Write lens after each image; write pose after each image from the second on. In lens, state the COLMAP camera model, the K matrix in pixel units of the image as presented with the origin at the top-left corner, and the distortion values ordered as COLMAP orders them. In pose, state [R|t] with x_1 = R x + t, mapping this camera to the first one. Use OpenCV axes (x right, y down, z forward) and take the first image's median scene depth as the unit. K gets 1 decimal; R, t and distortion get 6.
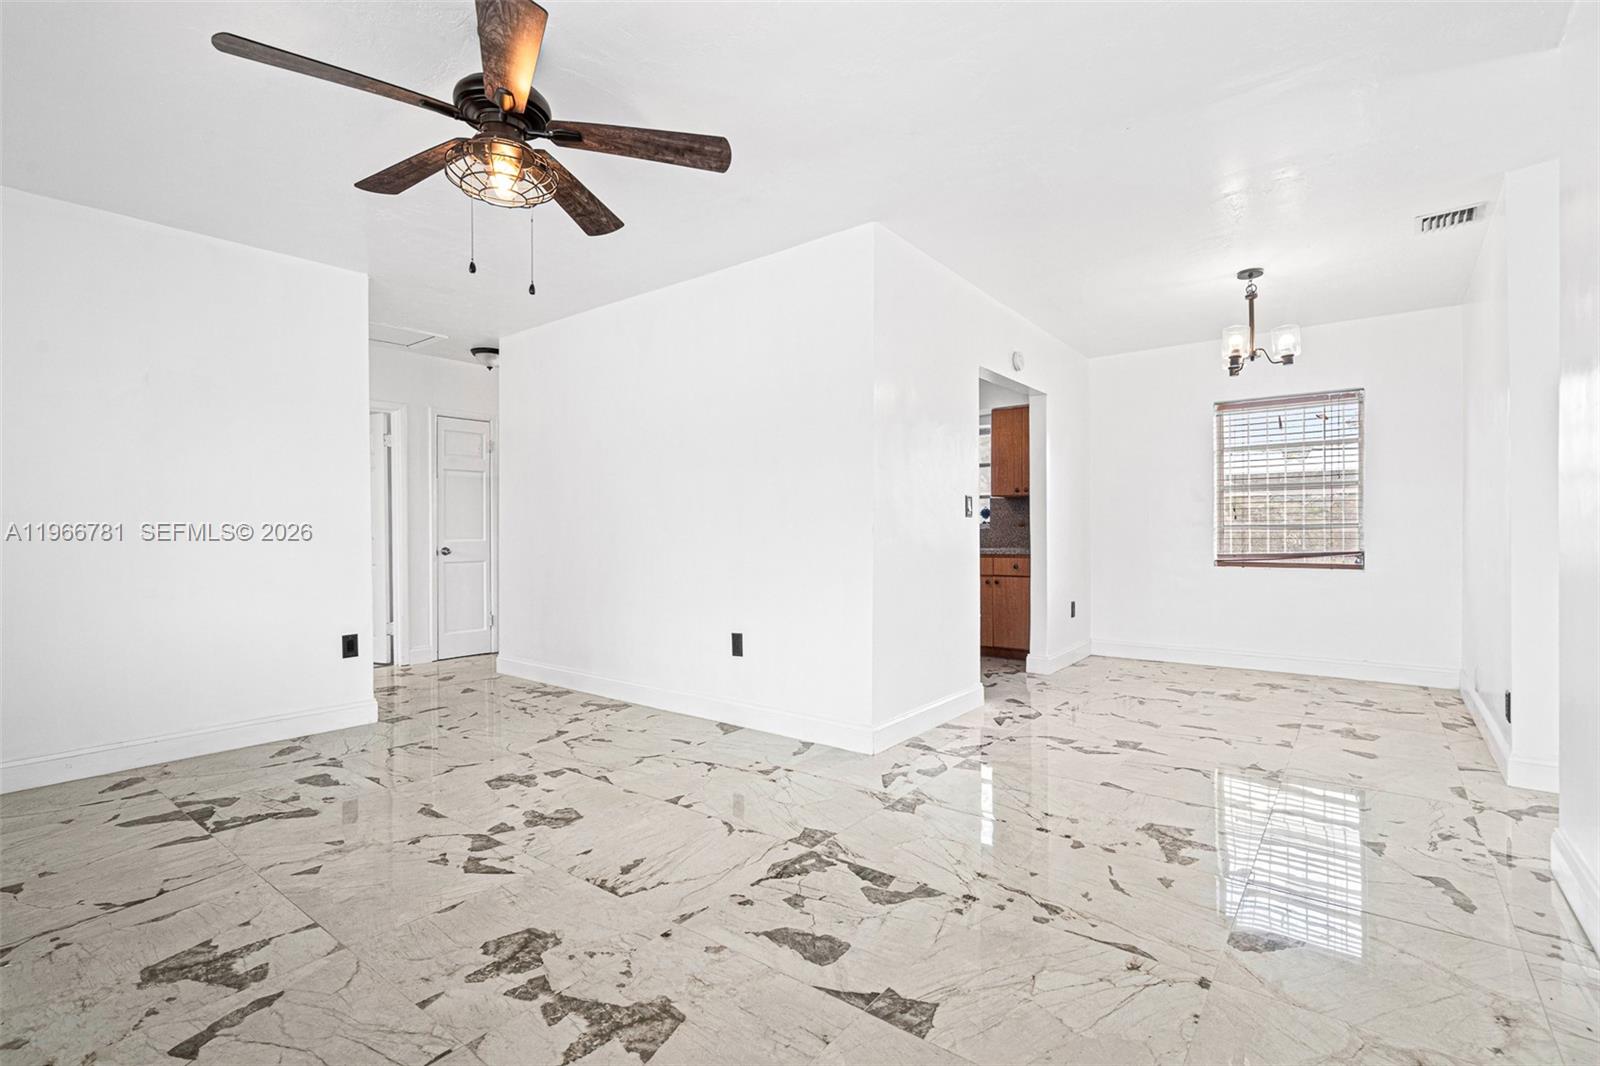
lens RADIAL K [[741.7, 0, 812.0], [0, 741.7, 534.1], [0, 0, 1]] dist [-0.002672, 0.001315]
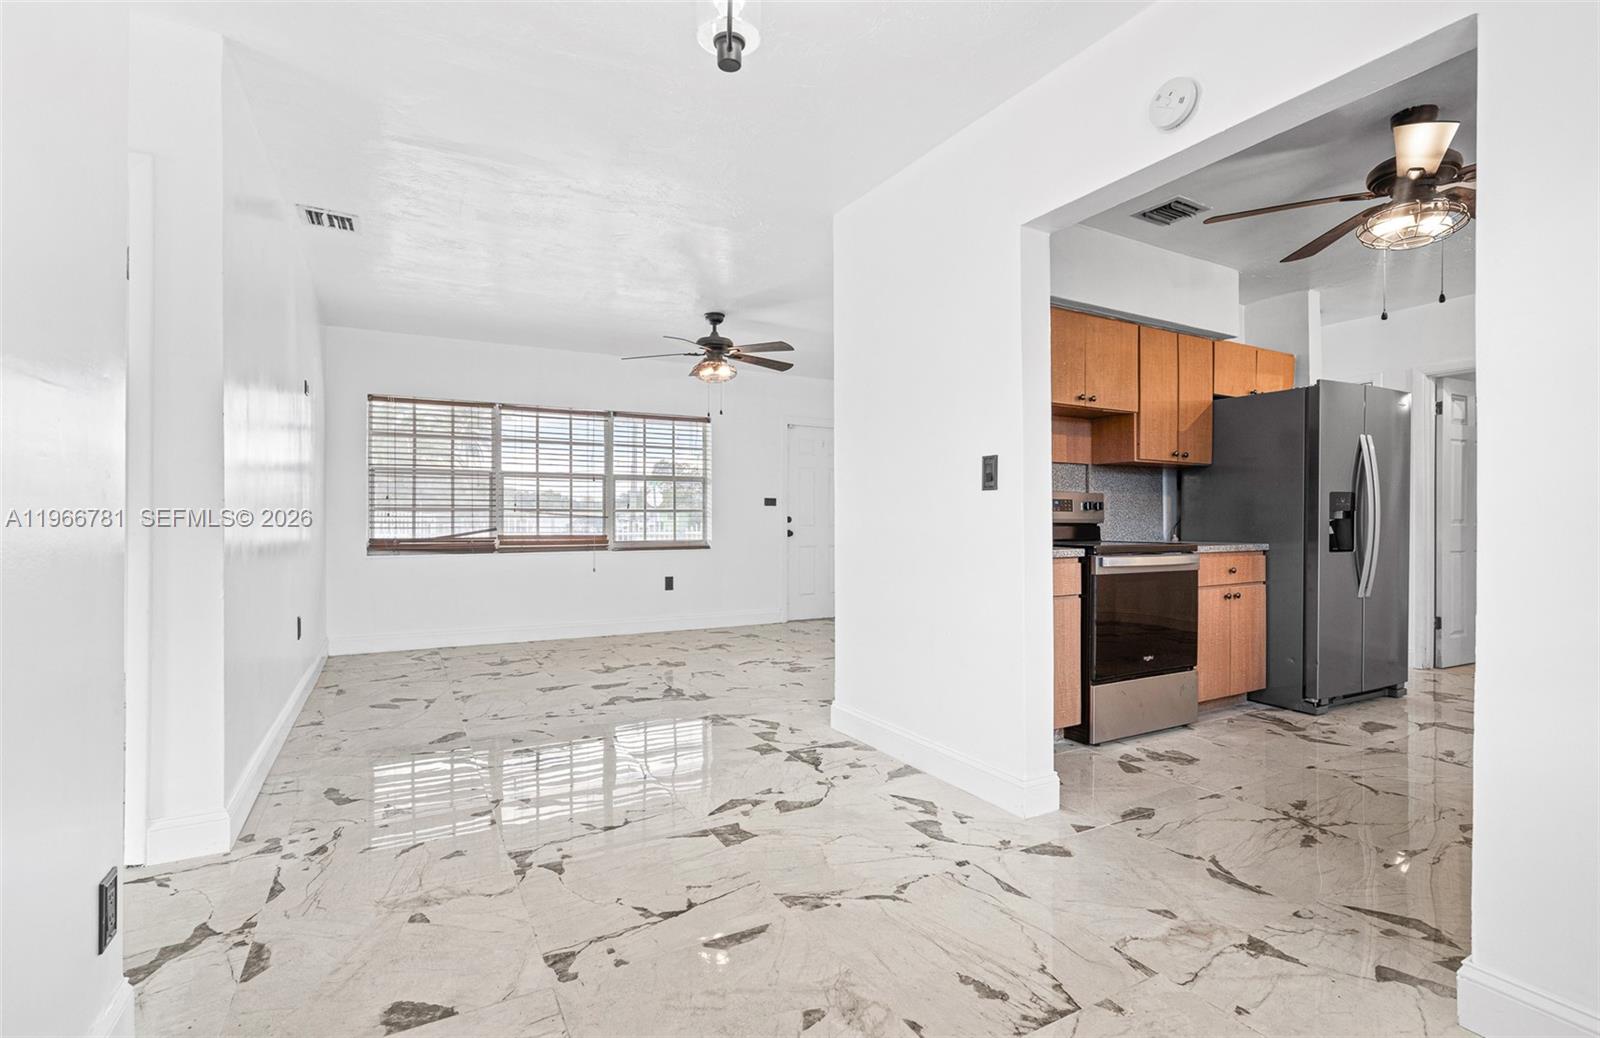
lens RADIAL K [[714.7, 0, 800.0], [0, 714.7, 519.0], [0, 0, 1]] dist [0.002738, 0.000284]
pose [[-0.397185, 0.003857, -0.917730, 1.302966], [-0.000997, 0.999989, 0.004634, -0.002700], [0.917738, 0.002755, -0.397177, 1.725207]]
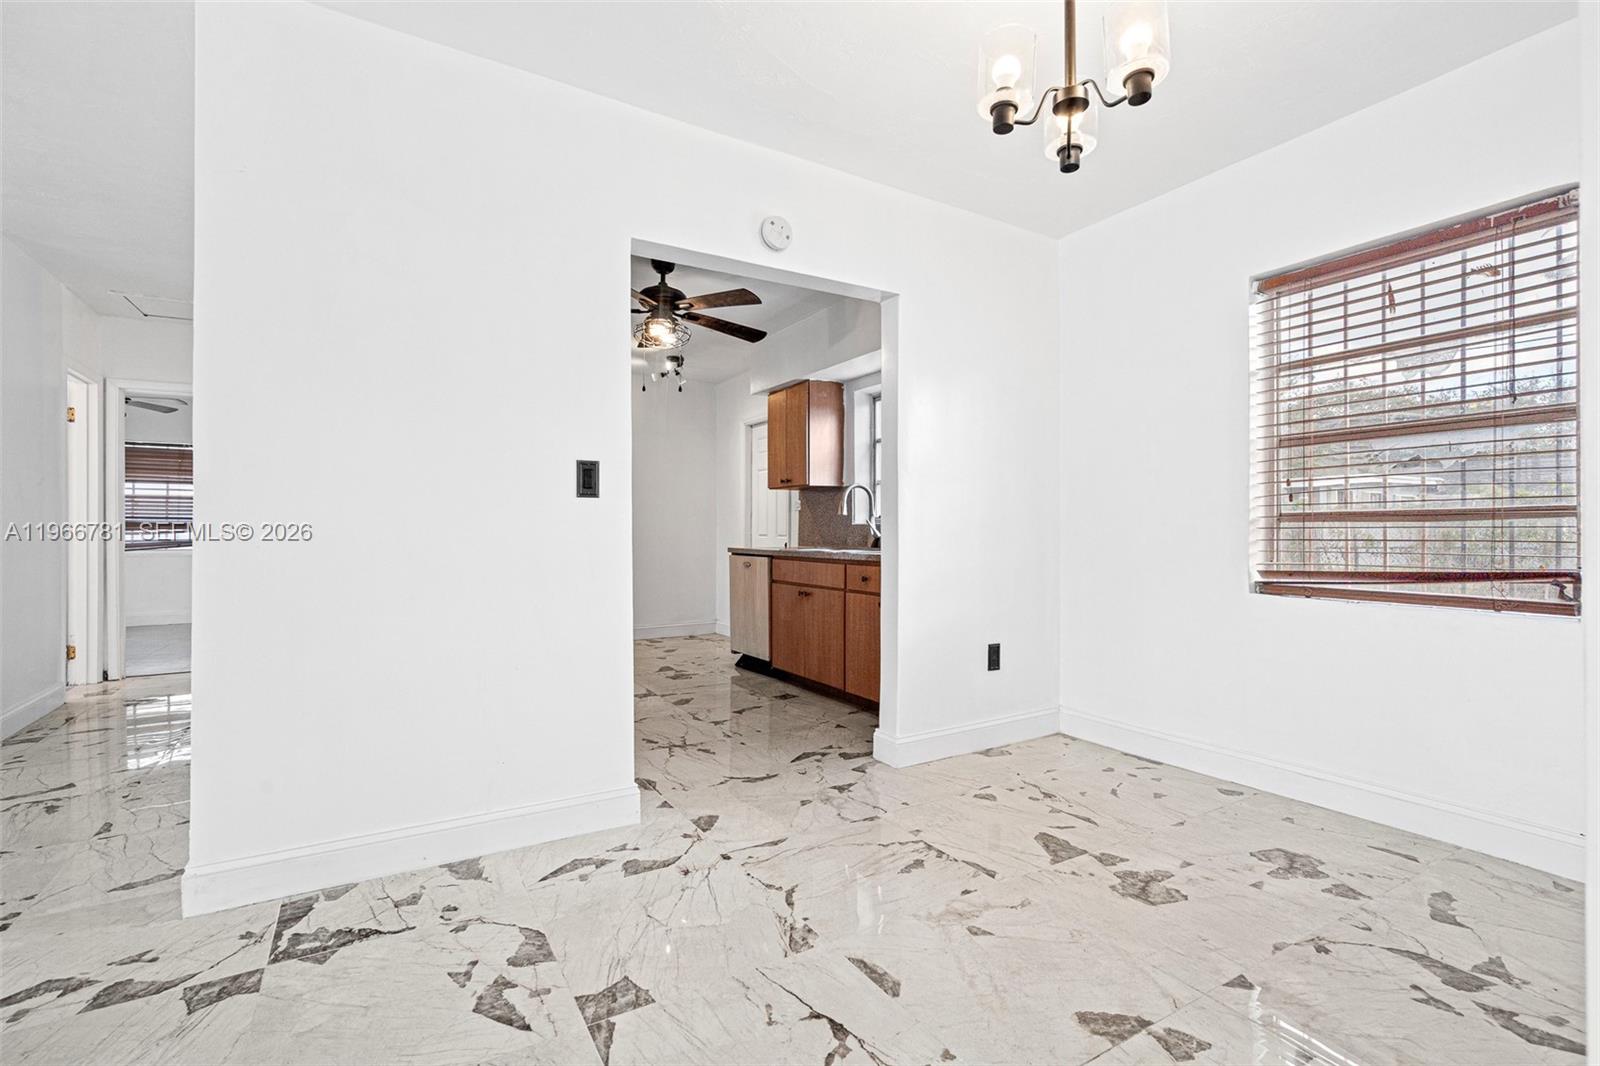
lens RADIAL K [[737.0, 0, 795.4], [0, 737.0, 528.0], [0, 0, 1]] dist [-0.001737, 0.000297]
pose [[0.927242, 0.001237, -0.374462, 0.908820], [-0.005120, 0.999943, -0.009376, 0.008356], [0.374429, 0.010611, 0.927195, 0.830508]]
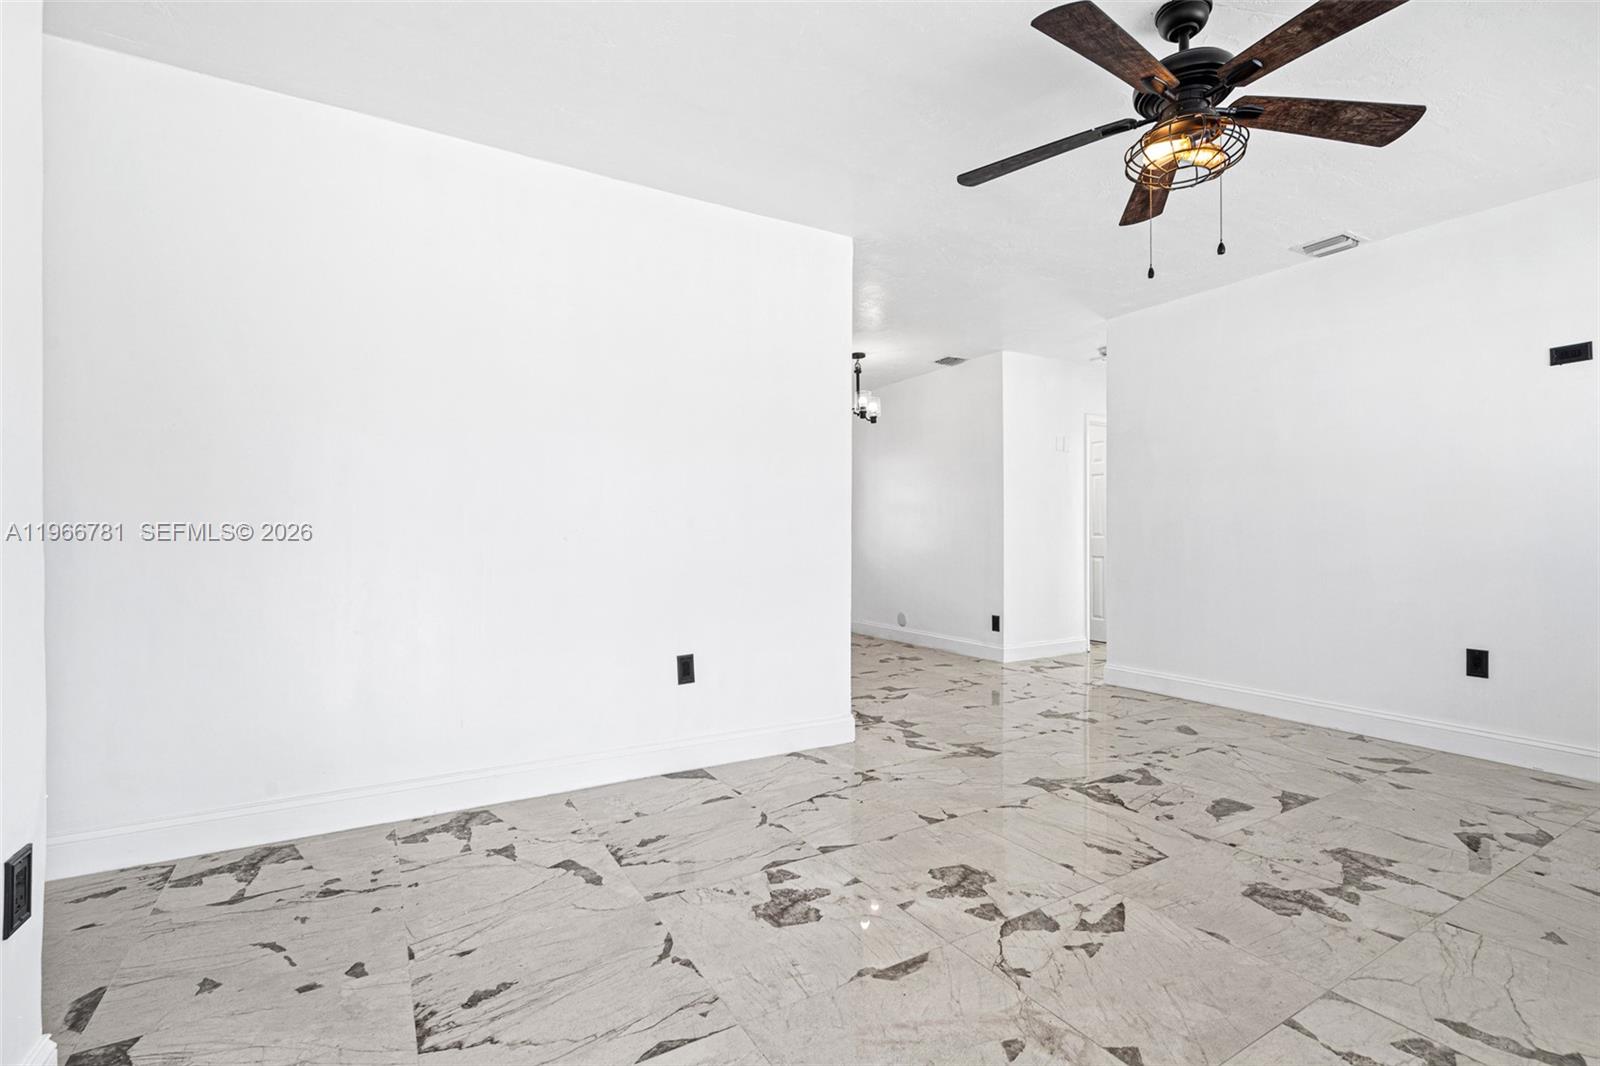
lens RADIAL K [[728.2, 0, 800.0], [0, 728.2, 533.0], [0, 0, 1]] dist [-0.001206, 0.000383]
pose [[0.360233, 0.009074, 0.932818, -1.166597], [0.002047, 0.999943, -0.010518, 0.016691], [-0.932860, 0.005698, 0.360193, 0.891945]]
